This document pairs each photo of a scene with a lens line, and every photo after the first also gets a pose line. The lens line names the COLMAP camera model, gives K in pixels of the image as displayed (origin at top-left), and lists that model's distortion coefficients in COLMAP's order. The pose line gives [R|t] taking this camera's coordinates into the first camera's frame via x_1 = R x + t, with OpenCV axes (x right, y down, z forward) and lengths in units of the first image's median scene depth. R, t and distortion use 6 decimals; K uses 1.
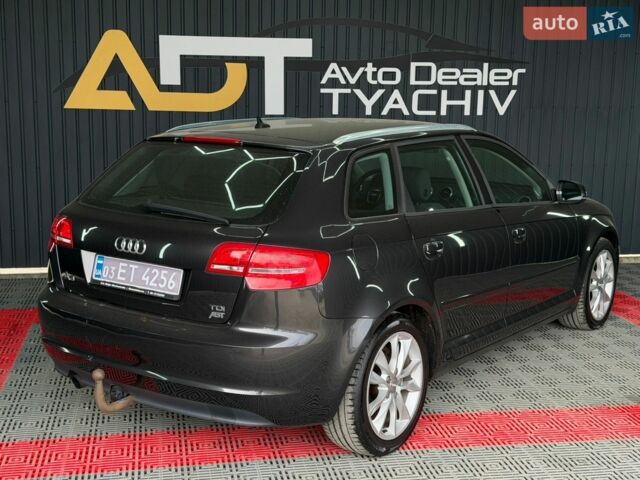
lens RADIAL K [[899.0, 0, 320.0], [0, 899.0, 240.0], [0, 0, 1]] dist [0.149723, -0.063685]
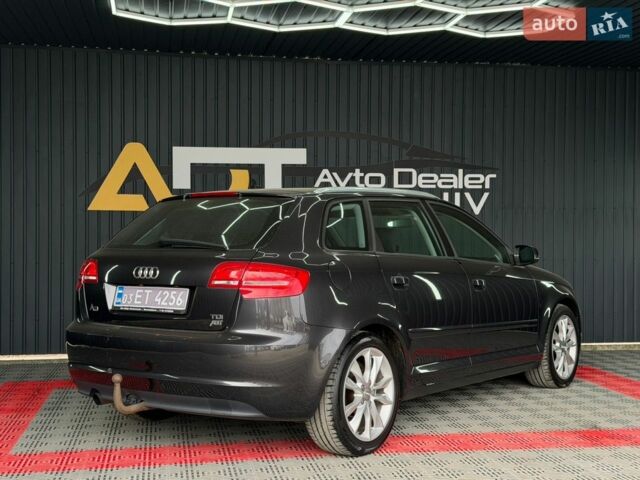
lens RADIAL K [[899.0, 0, 320.0], [0, 899.0, 240.0], [0, 0, 1]] dist [0.149723, -0.063685]
pose [[0.999857, -0.014046, -0.009421, 0.018438], [0.012218, 0.985036, -0.171912, 0.090322], [0.011695, 0.171773, 0.985067, -0.102765]]
